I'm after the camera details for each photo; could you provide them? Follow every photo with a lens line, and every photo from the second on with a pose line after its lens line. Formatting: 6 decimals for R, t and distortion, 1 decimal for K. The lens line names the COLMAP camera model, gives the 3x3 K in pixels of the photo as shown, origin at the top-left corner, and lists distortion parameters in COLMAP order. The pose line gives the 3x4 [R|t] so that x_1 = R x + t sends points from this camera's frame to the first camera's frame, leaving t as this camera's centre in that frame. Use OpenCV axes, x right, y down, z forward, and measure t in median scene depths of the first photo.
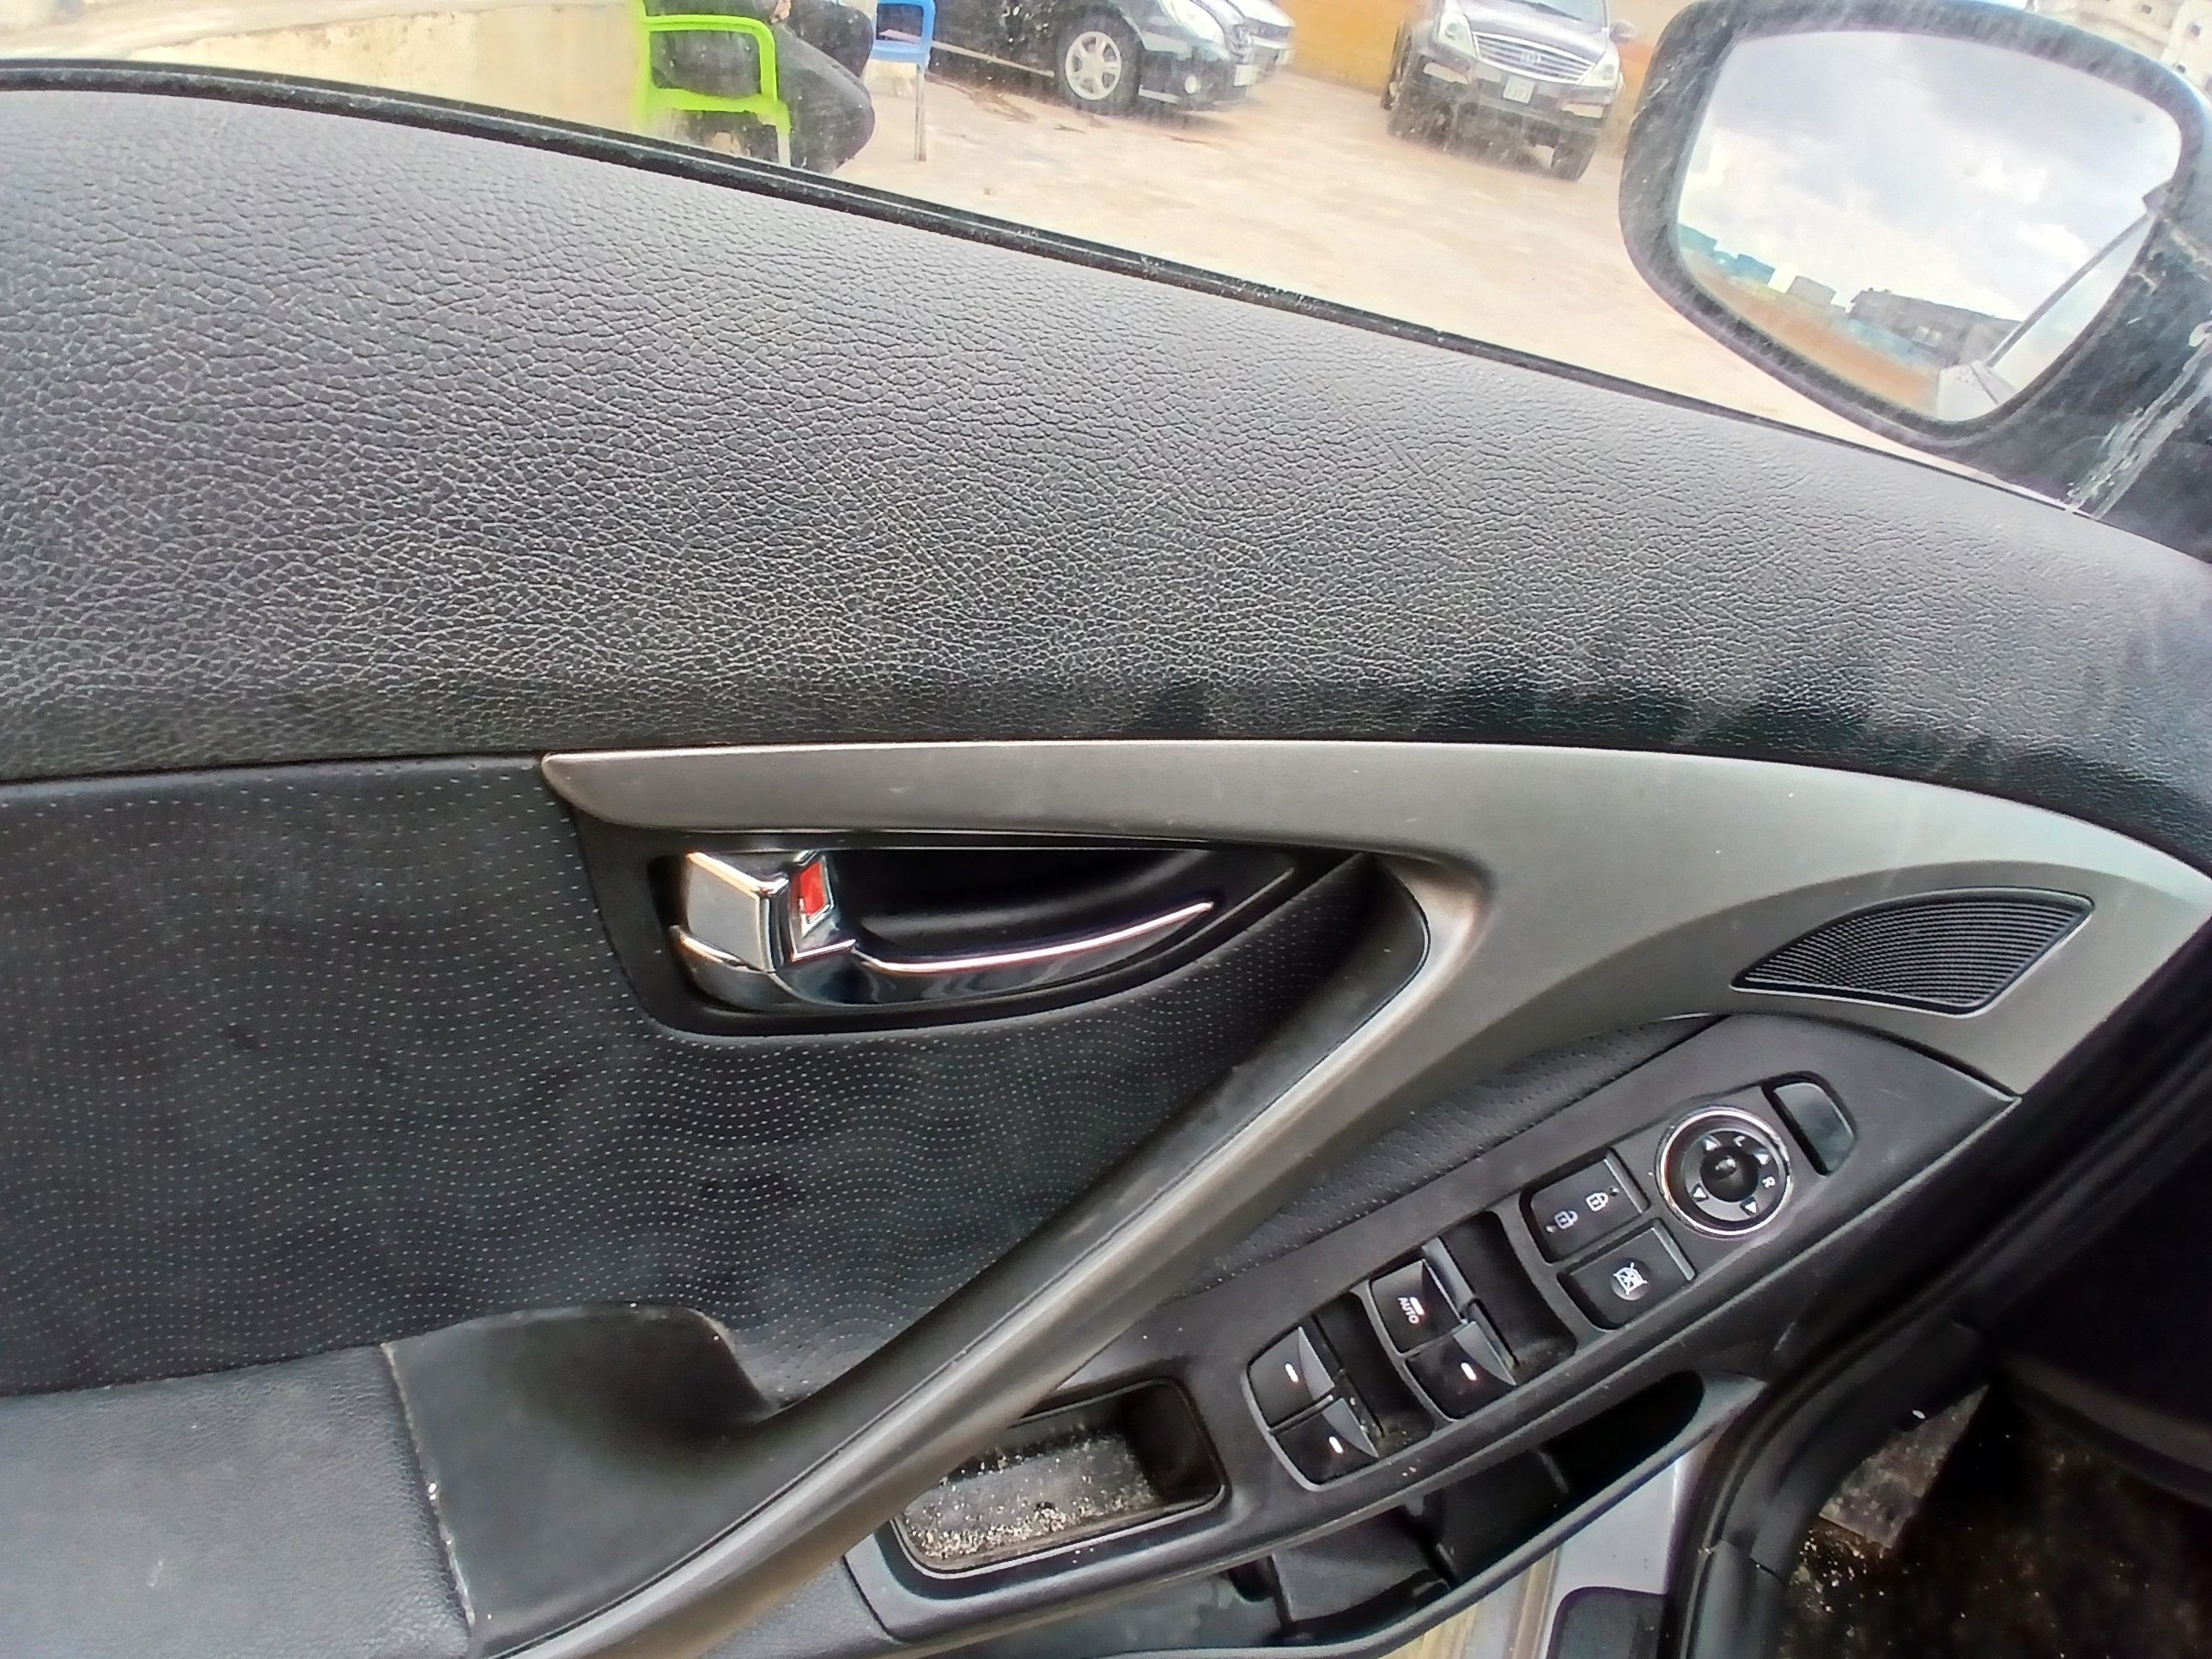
lens RADIAL K [[1128.5, 0, 1113.3], [0, 1128.5, 820.4], [0, 0, 1]] dist [-0.001366, -0.043025]
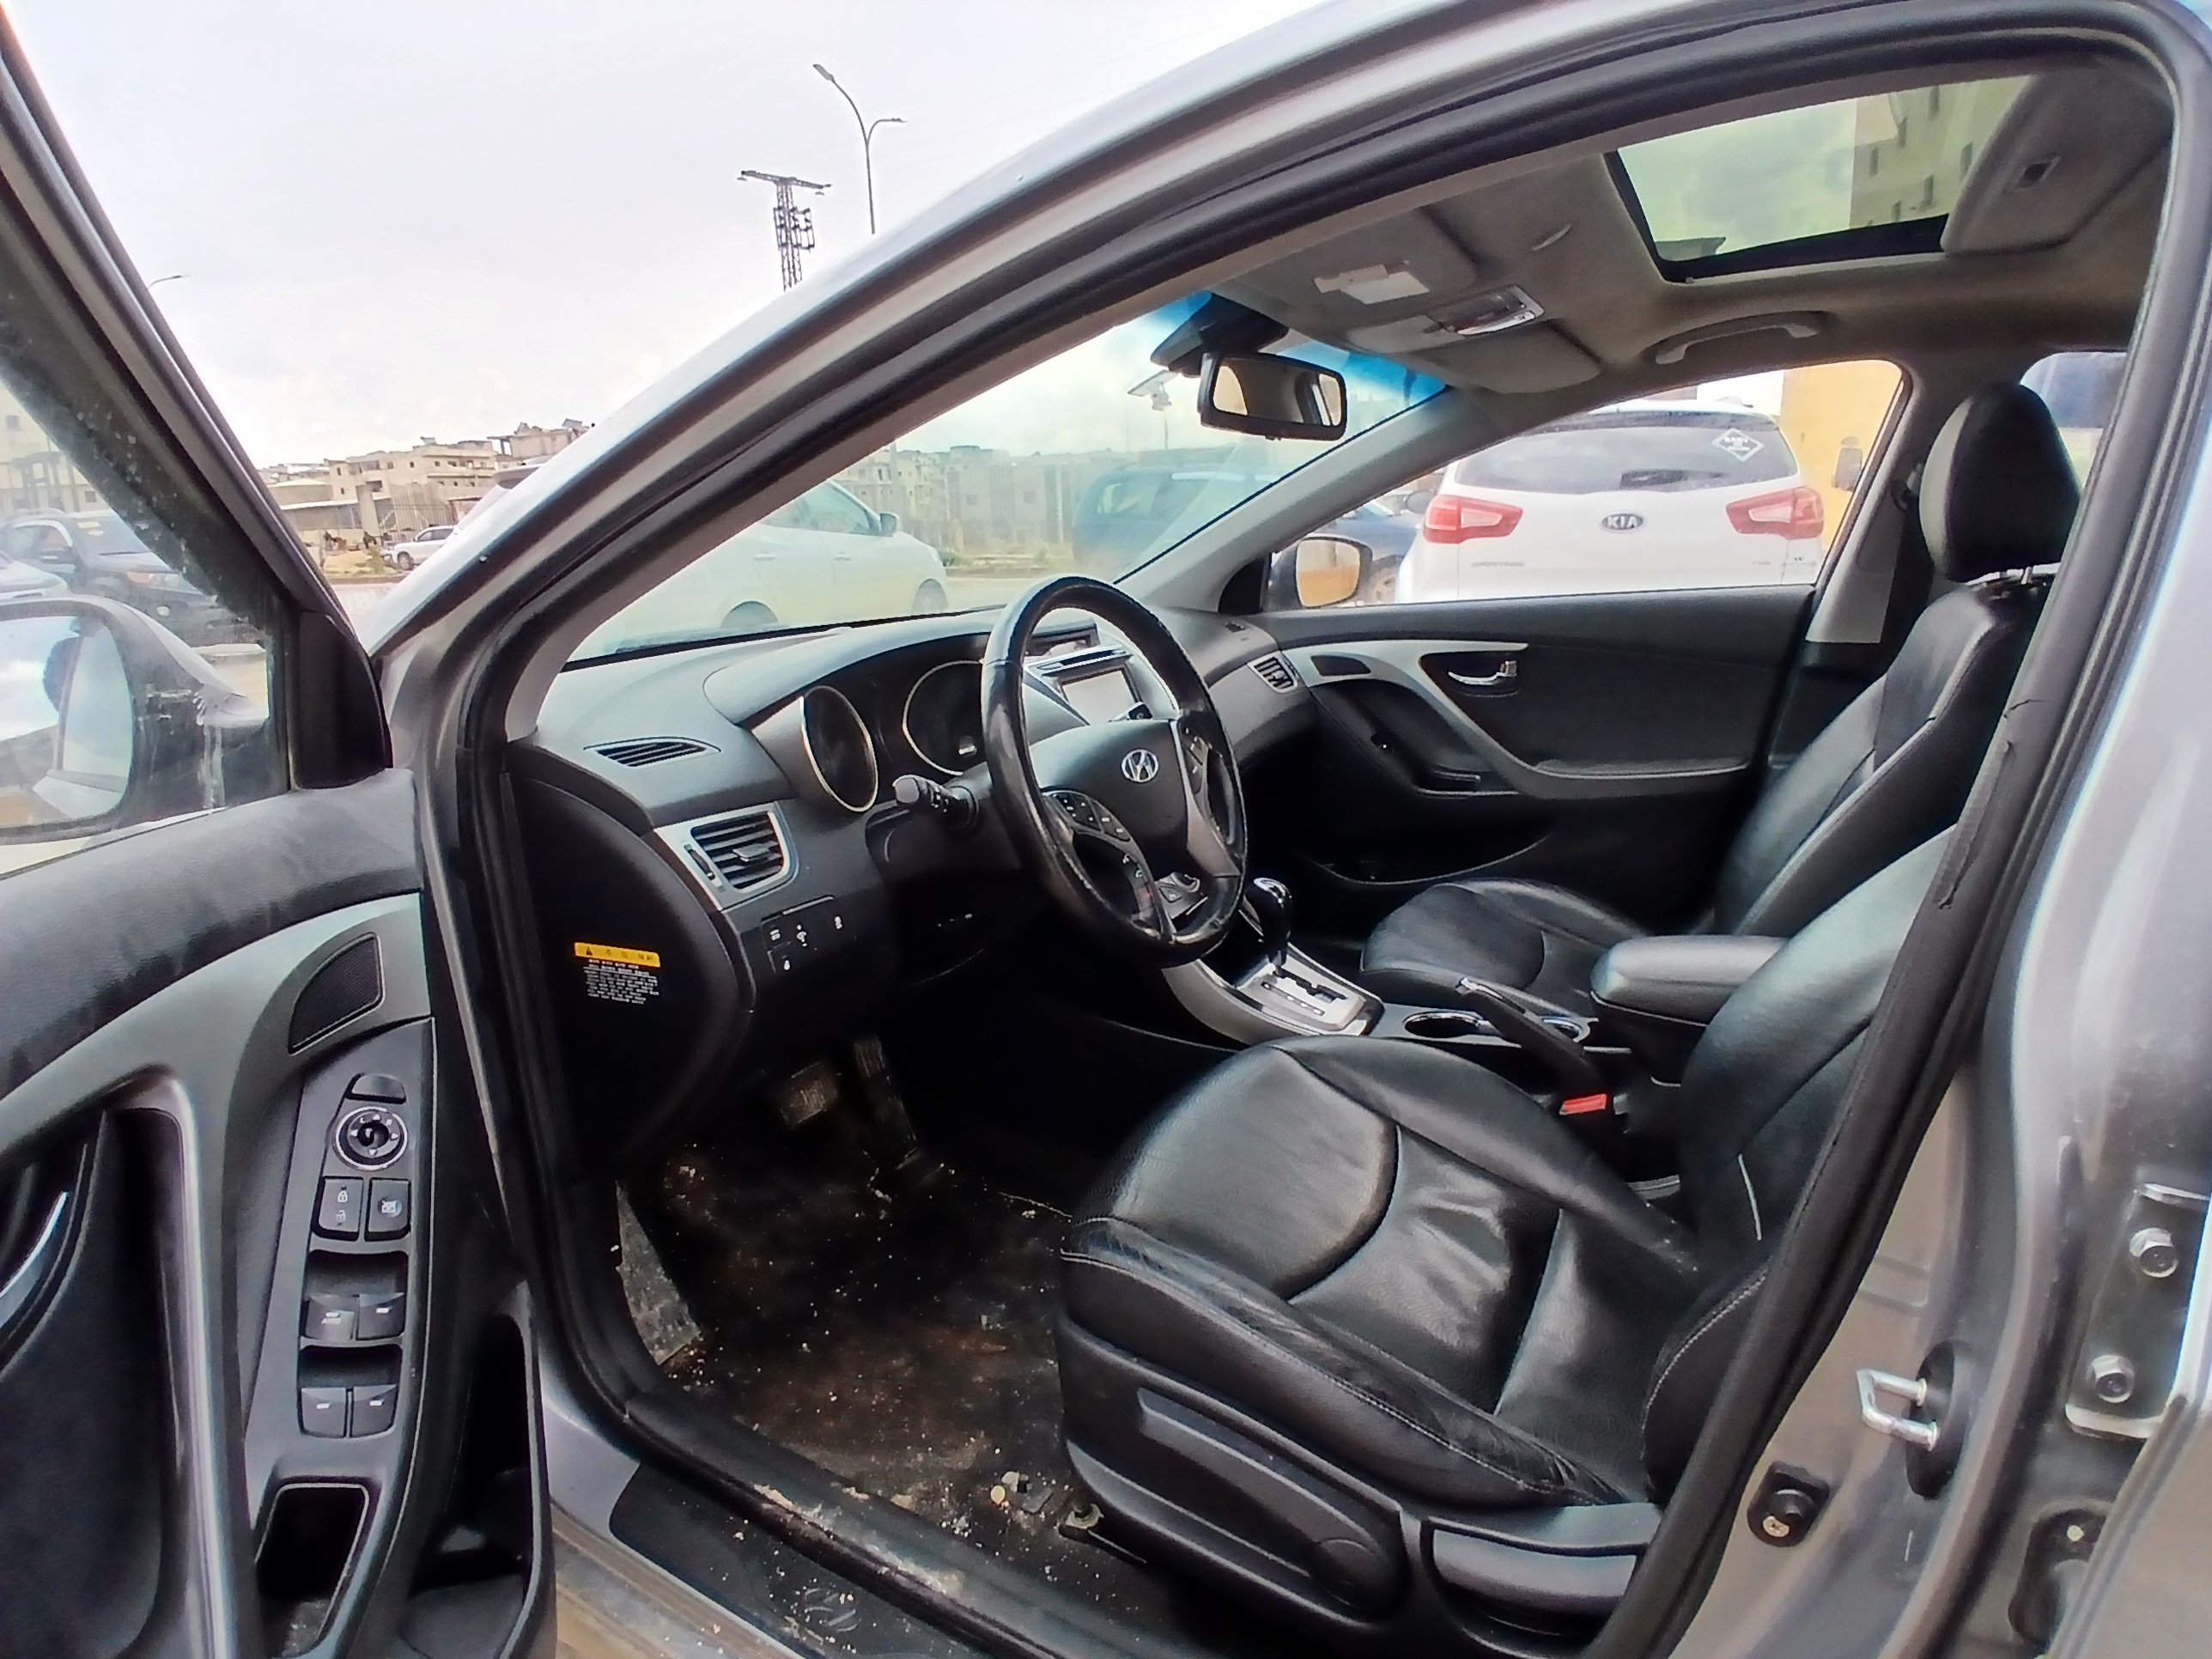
lens RADIAL K [[1128.5, 0, 1113.3], [0, 1128.5, 820.4], [0, 0, 1]] dist [-0.001366, -0.043025]
pose [[0.039342, -0.440814, 0.896736, -0.874410], [0.660392, 0.684966, 0.307740, 0.195329], [-0.749890, 0.580090, 0.318058, -0.870776]]
